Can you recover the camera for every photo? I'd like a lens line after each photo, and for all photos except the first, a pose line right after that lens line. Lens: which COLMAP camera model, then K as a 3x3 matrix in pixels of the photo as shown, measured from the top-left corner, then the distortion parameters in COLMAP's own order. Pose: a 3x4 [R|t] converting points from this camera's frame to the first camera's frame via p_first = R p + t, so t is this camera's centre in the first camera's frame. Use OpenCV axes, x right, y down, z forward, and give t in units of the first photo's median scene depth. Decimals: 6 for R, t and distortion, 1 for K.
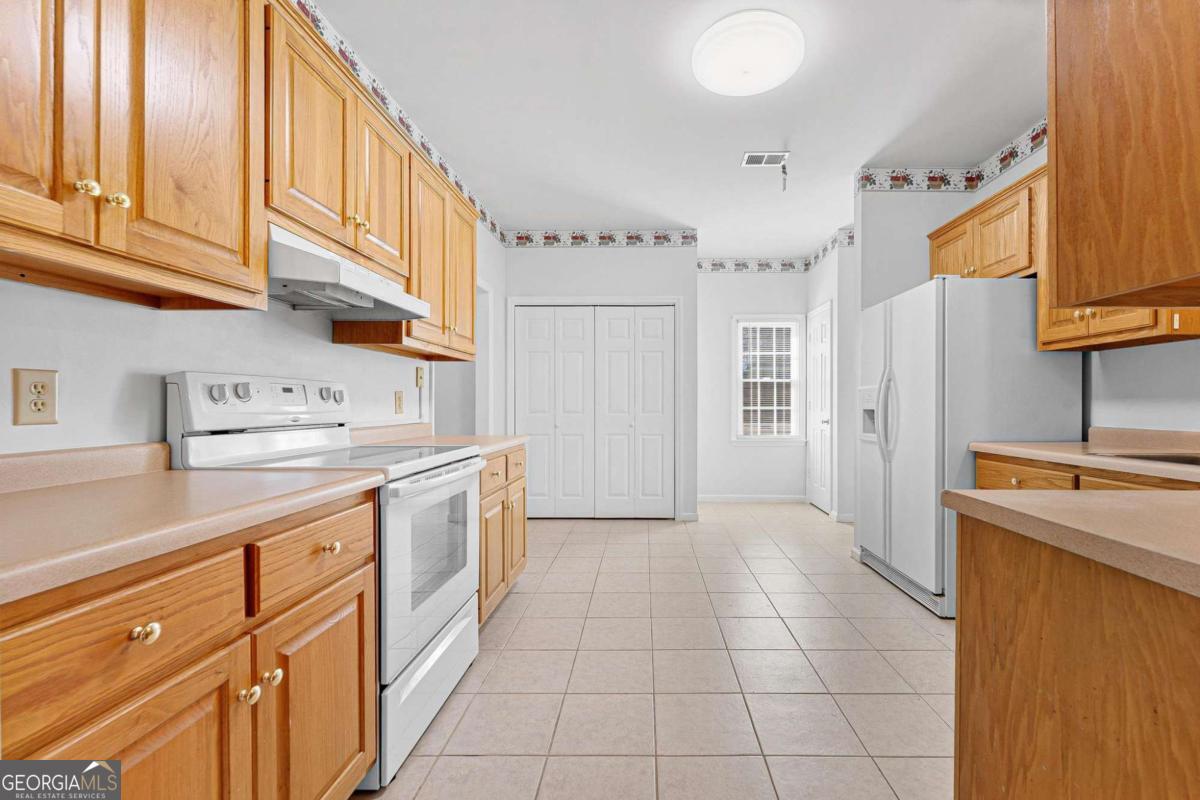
lens RADIAL K [[492.3, 0, 650.9], [0, 492.3, 407.0], [0, 0, 1]] dist [-0.003004, 0.000230]
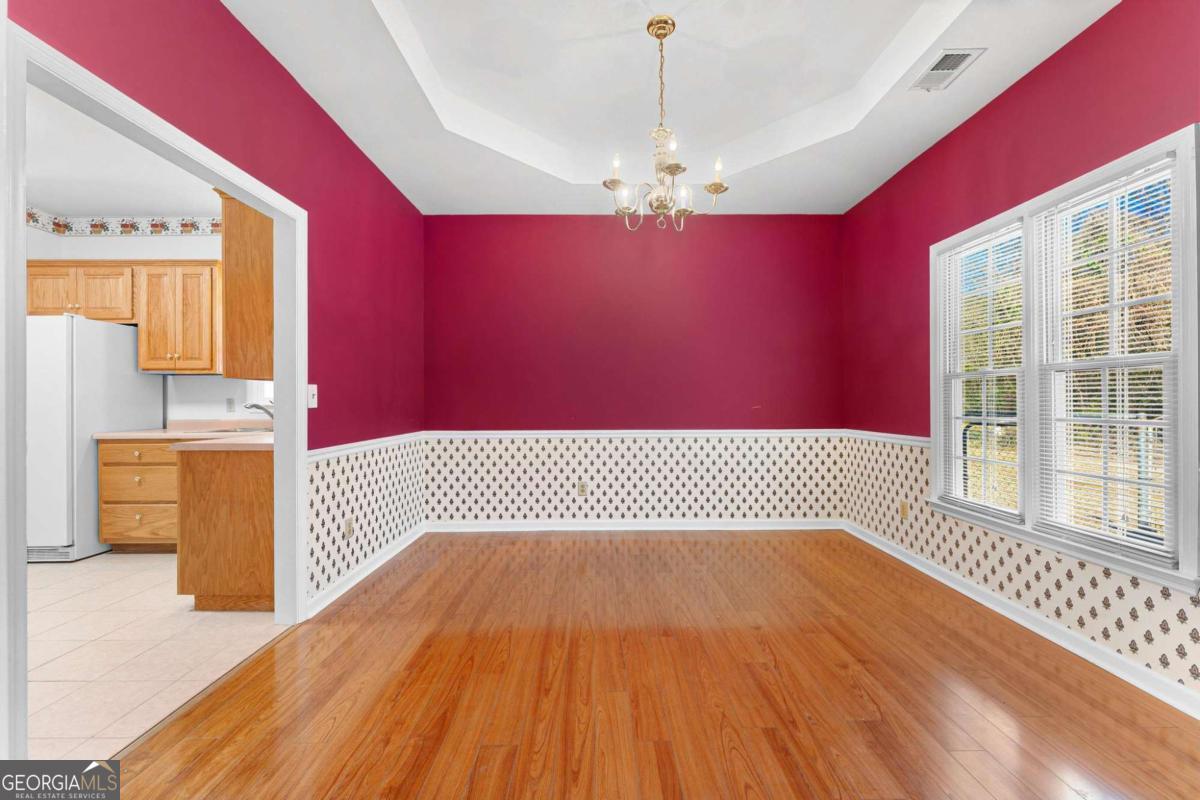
lens RADIAL K [[492.3, 0, 609.0], [0, 492.3, 402.2], [0, 0, 1]] dist [-0.003004, 0.000230]
pose [[-0.016105, 0.003980, 0.999862, -0.816097], [0.007029, 0.999968, -0.003868, -0.004404], [-0.999846, 0.006965, -0.016133, -0.490069]]
